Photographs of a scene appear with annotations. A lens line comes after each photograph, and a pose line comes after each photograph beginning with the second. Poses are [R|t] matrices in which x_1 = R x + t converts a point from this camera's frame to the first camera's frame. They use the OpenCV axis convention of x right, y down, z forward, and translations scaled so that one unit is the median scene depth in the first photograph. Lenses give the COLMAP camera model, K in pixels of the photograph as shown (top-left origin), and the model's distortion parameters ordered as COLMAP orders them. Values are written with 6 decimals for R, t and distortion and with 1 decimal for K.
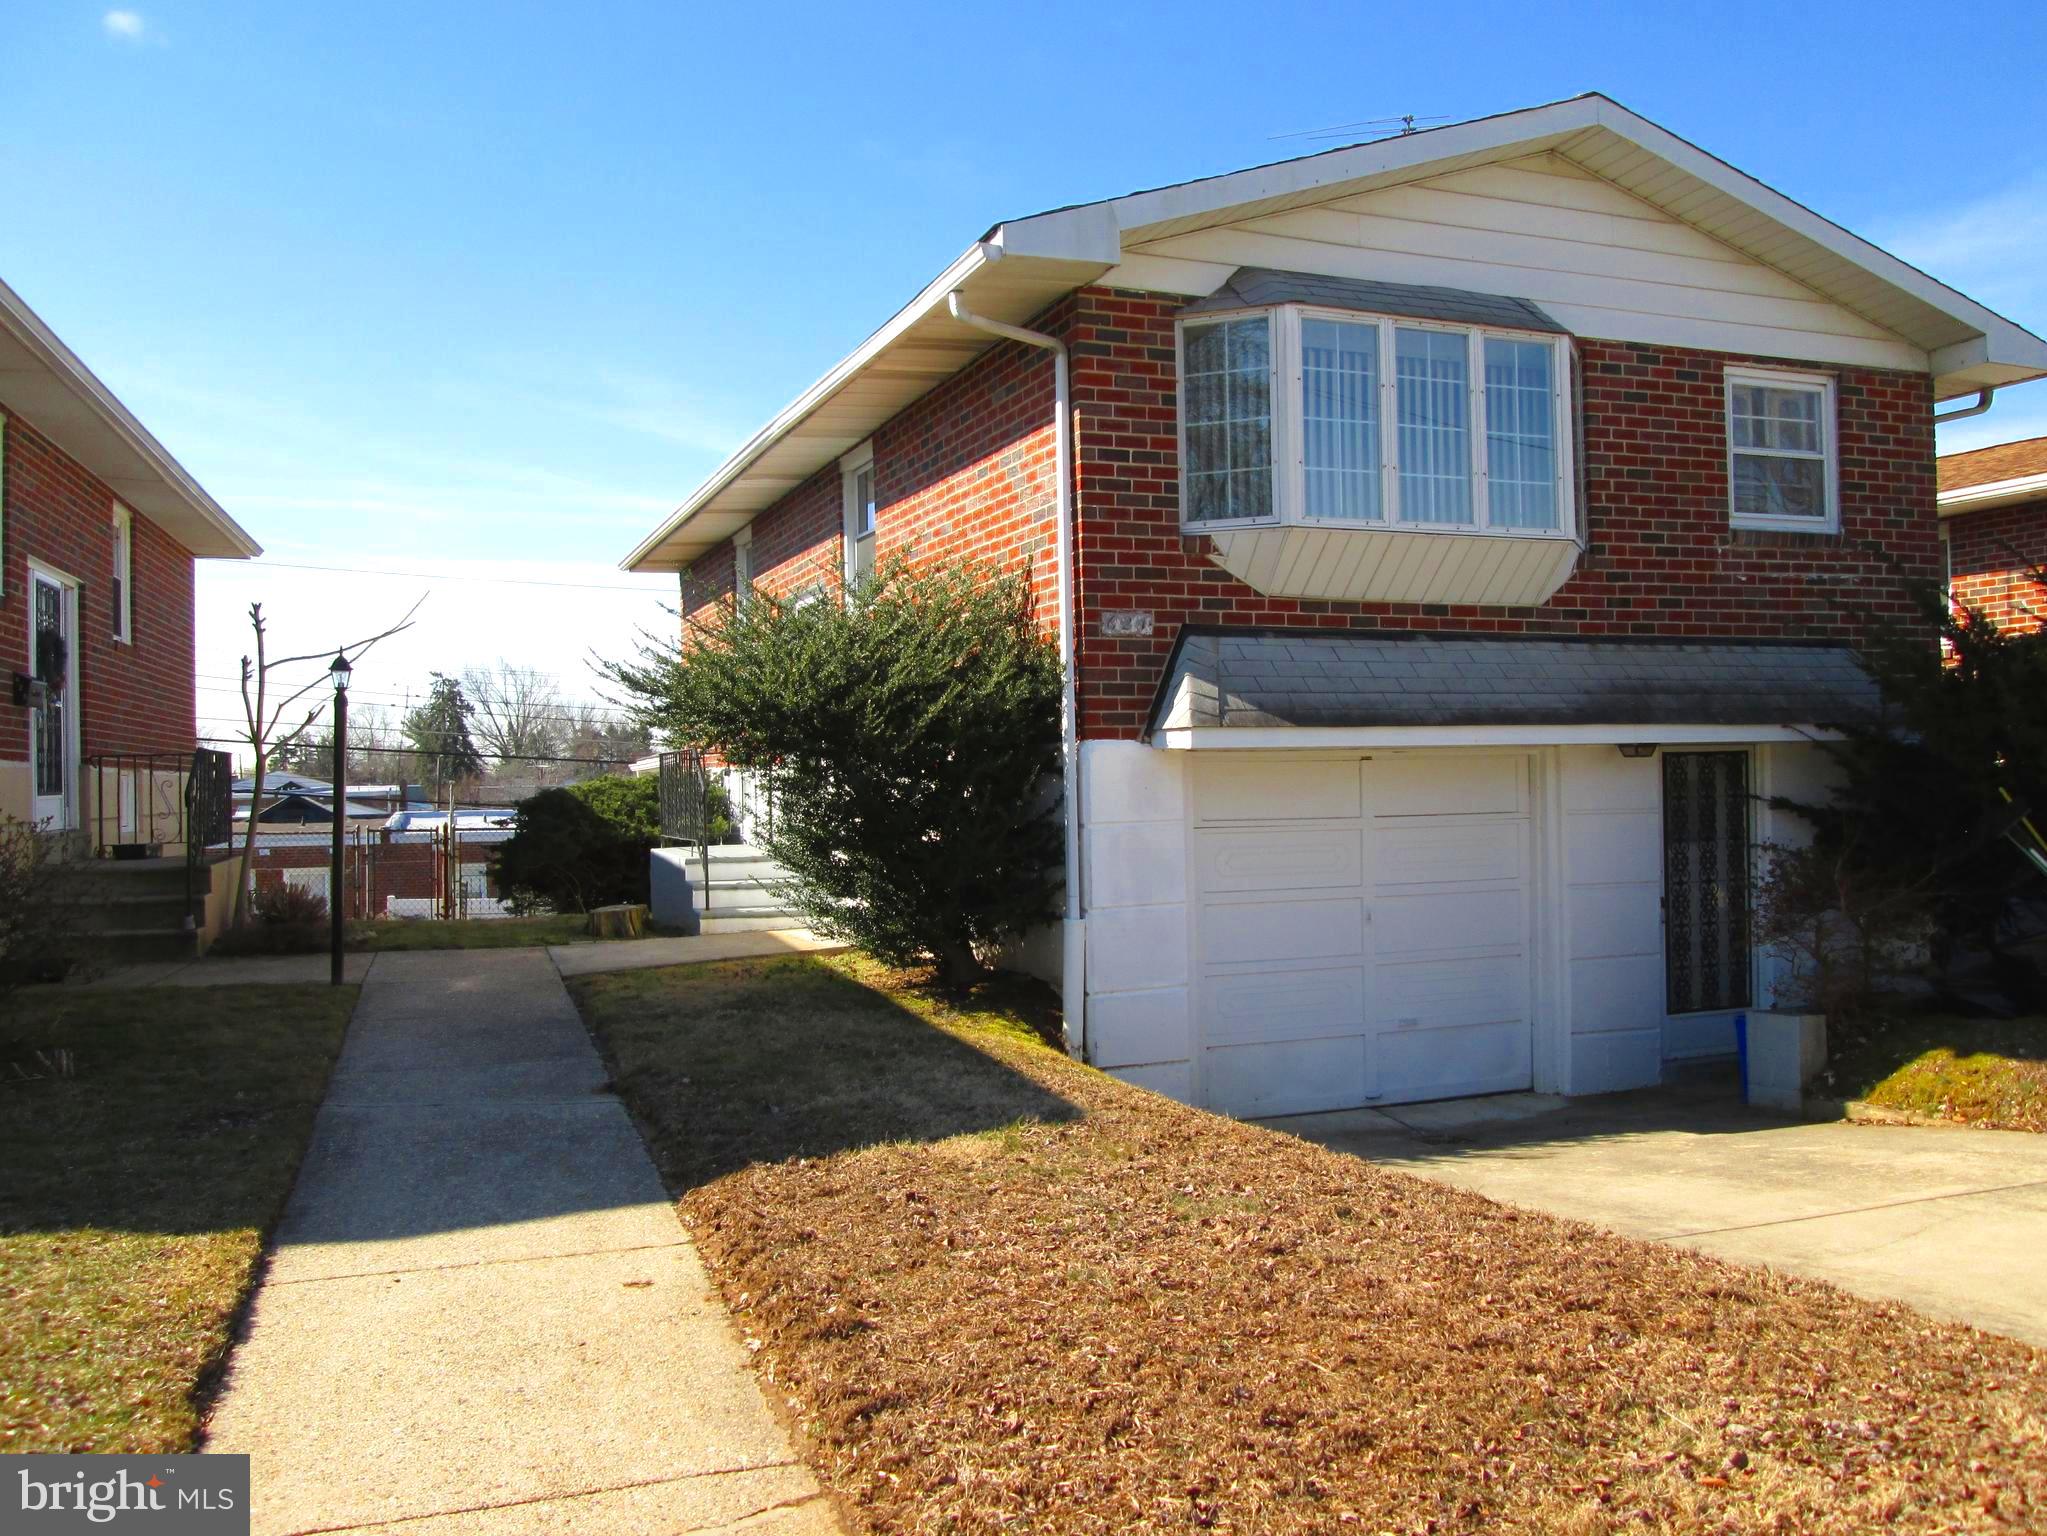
lens RADIAL K [[1696.5, 0, 1017.9], [0, 1696.5, 764.4], [0, 0, 1]] dist [-0.078074, 0.047641]
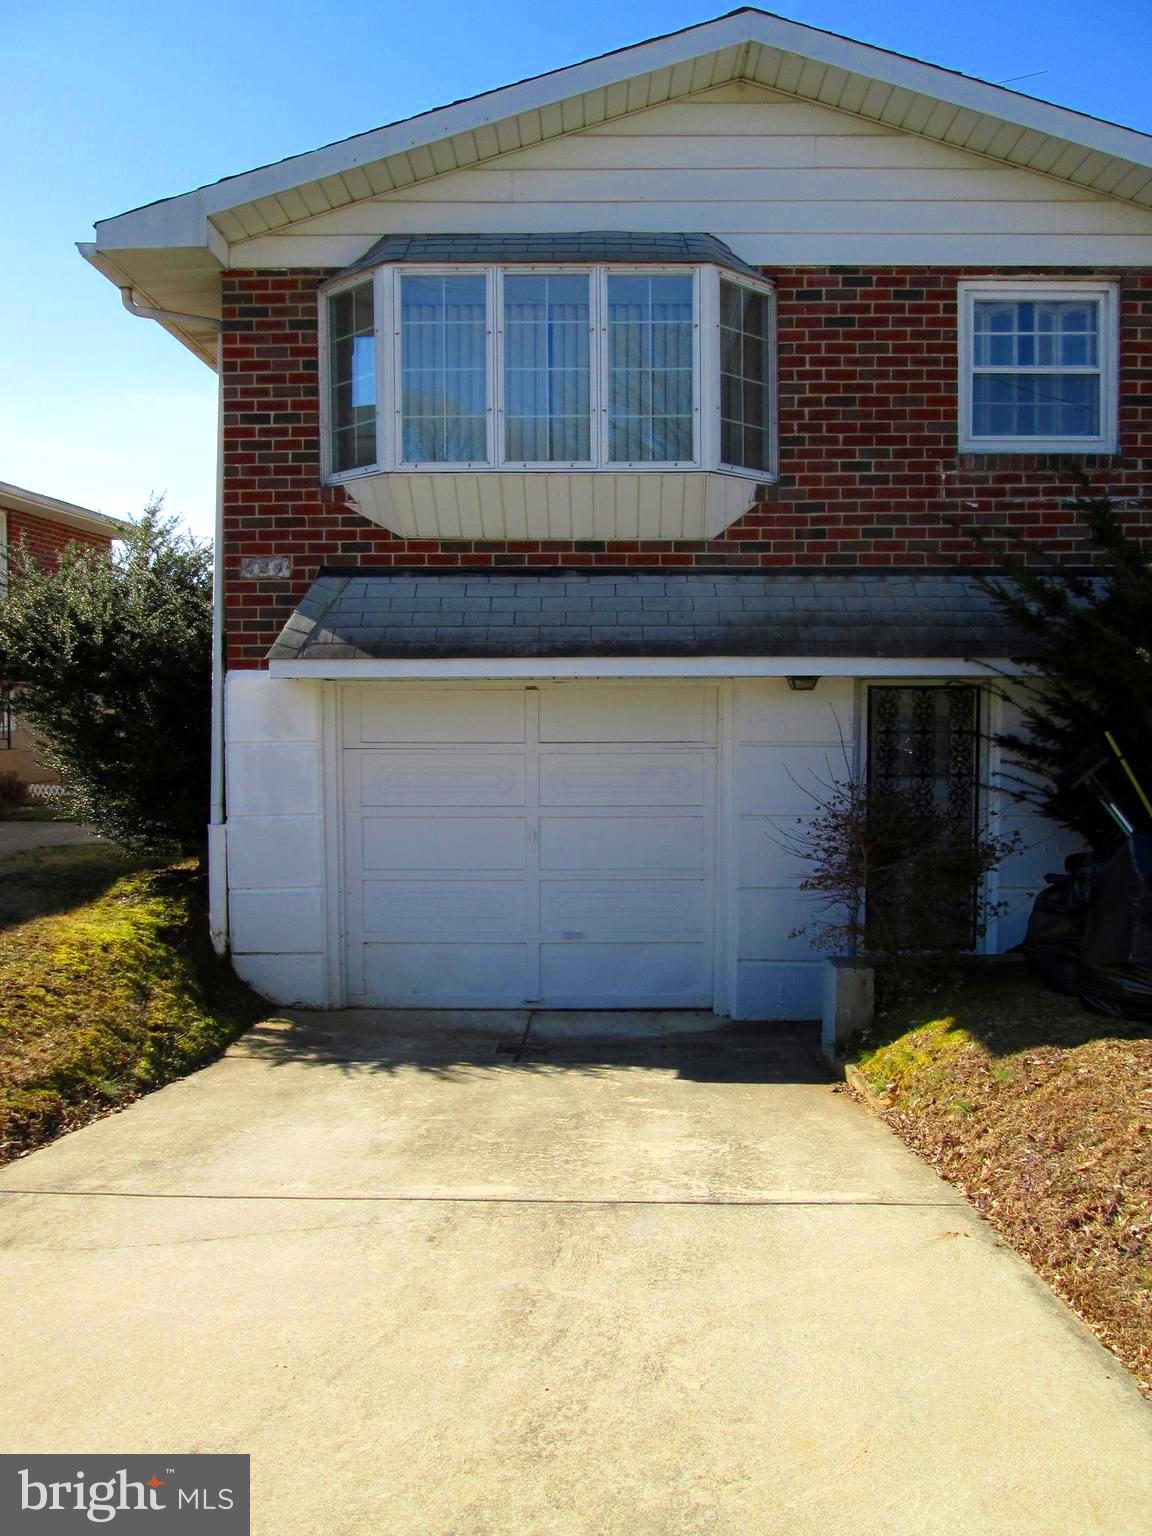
lens RADIAL K [[1273.0, 0, 575.9], [0, 1273.0, 772.0], [0, 0, 1]] dist [-0.078074, 0.047641]
pose [[0.930651, 0.034758, -0.364253, 0.529205], [-0.010725, 0.997642, 0.067797, -0.005625], [0.365751, -0.059189, 0.928829, 0.259106]]
